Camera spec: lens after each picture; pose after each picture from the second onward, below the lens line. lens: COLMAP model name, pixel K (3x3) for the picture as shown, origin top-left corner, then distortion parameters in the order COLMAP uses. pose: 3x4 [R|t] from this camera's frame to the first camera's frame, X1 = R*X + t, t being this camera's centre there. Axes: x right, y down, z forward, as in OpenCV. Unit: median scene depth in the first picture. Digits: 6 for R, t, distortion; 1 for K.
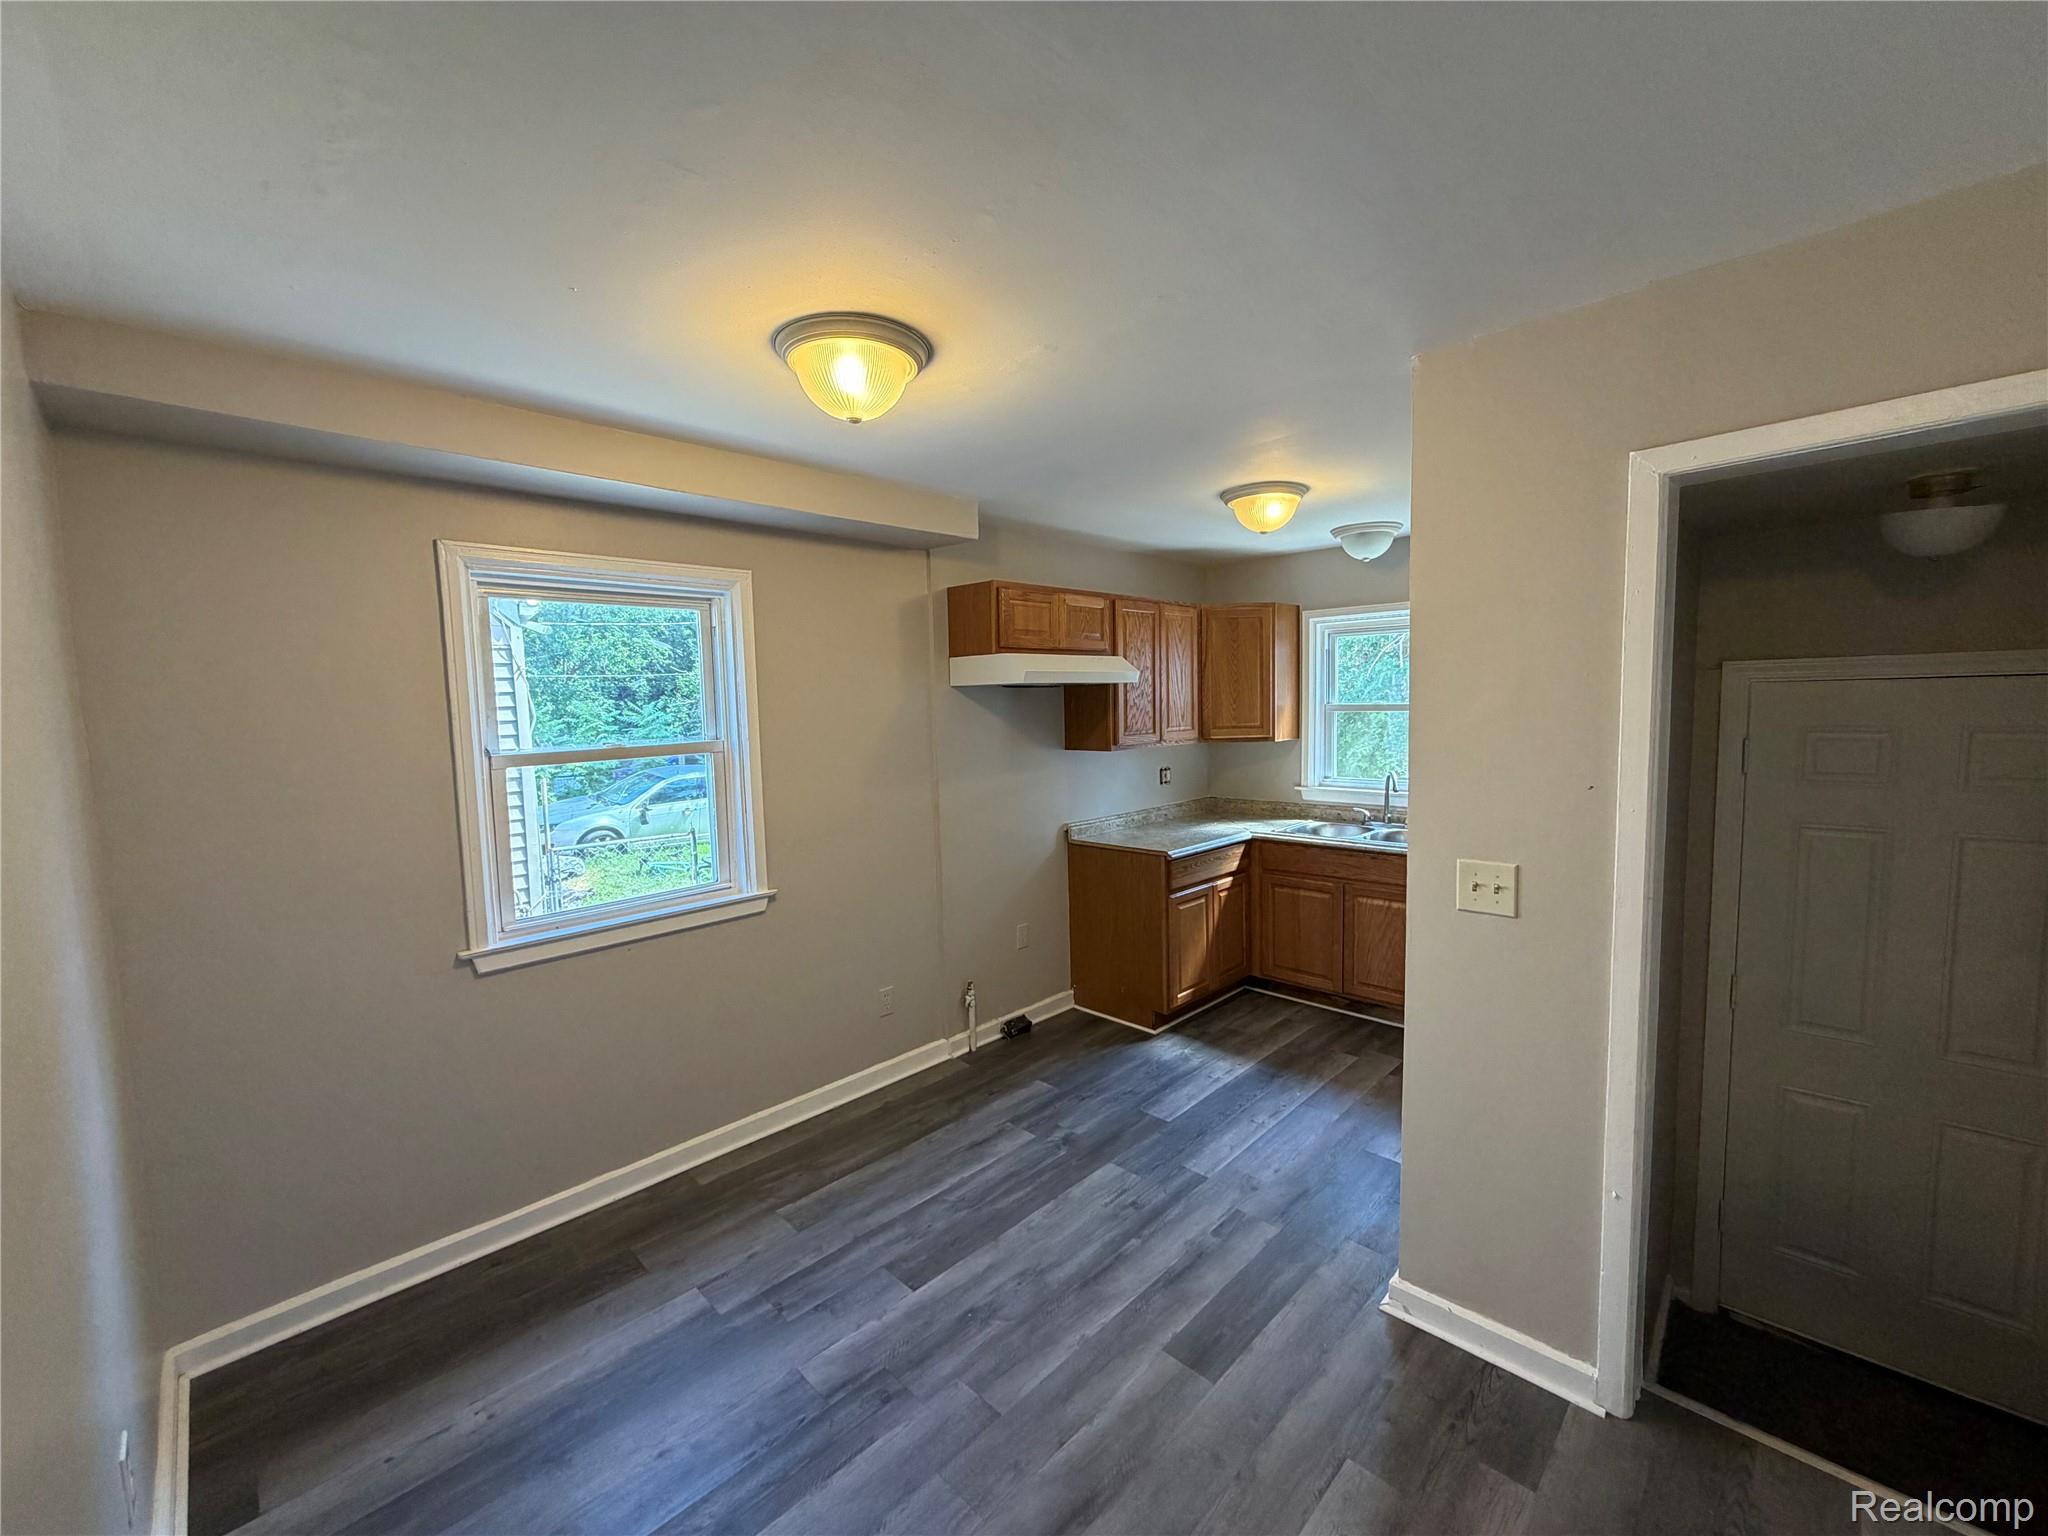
lens RADIAL K [[814.7, 0, 1024.0], [0, 814.7, 768.0], [0, 0, 1]] dist [-0.001807, 0.000724]
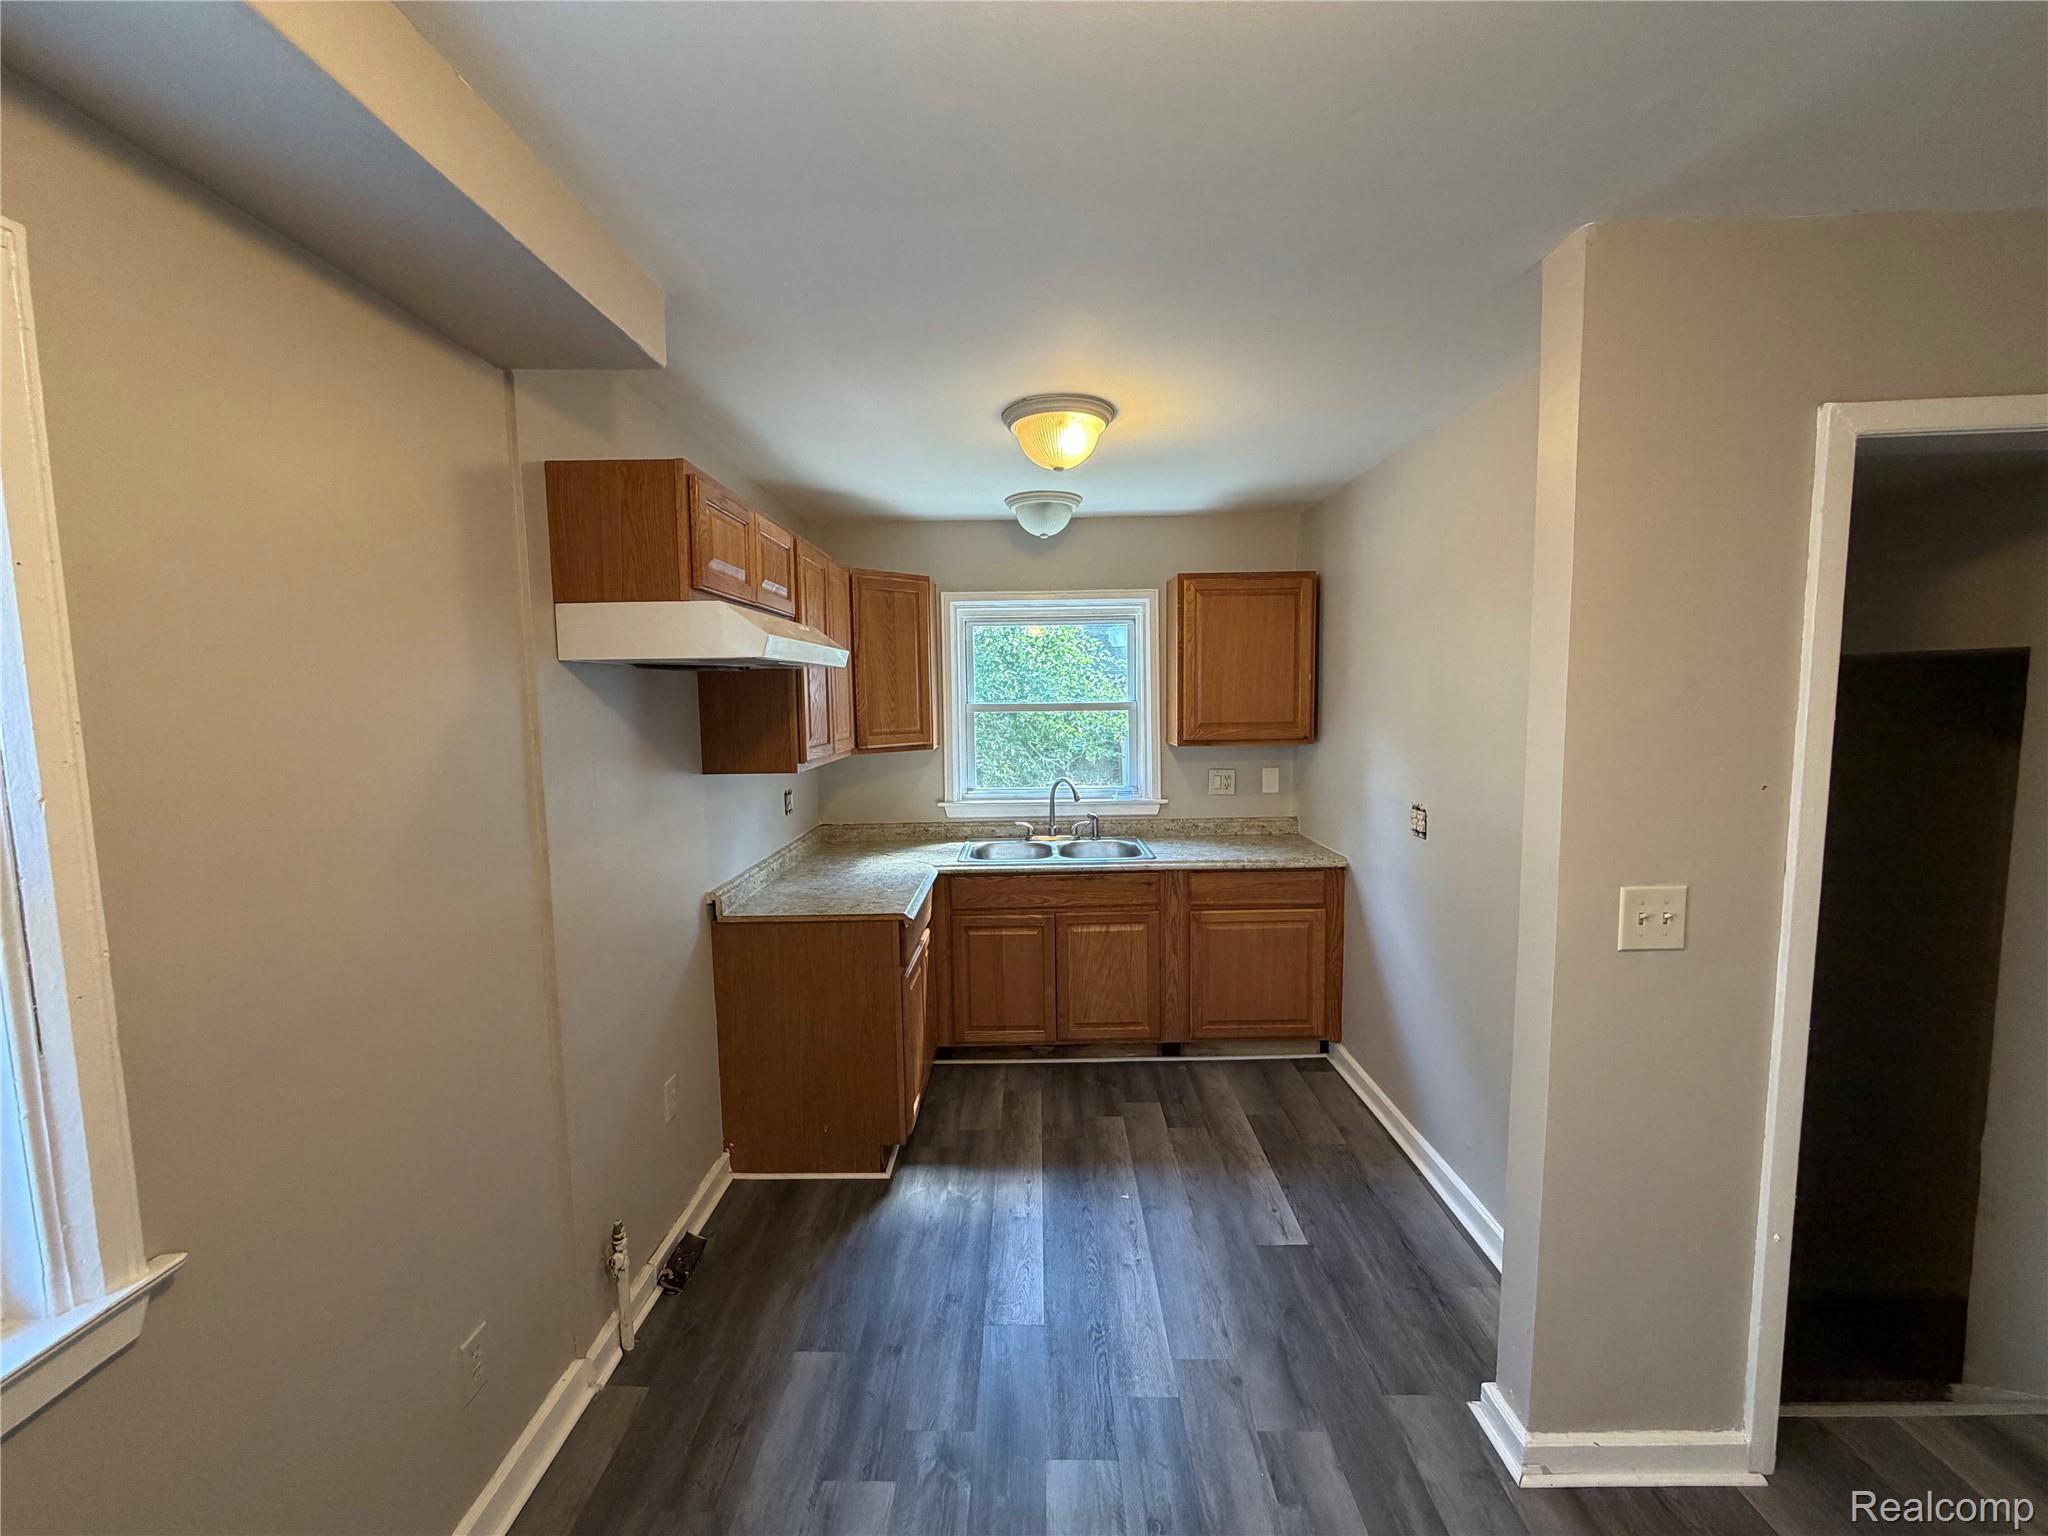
lens RADIAL K [[814.7, 0, 1024.0], [0, 814.7, 768.0], [0, 0, 1]] dist [-0.001807, 0.000724]
pose [[0.723415, -0.049834, 0.688613, -0.214970], [0.055419, 0.998365, 0.014031, -0.023900], [-0.688186, 0.028012, 0.724994, 0.414346]]
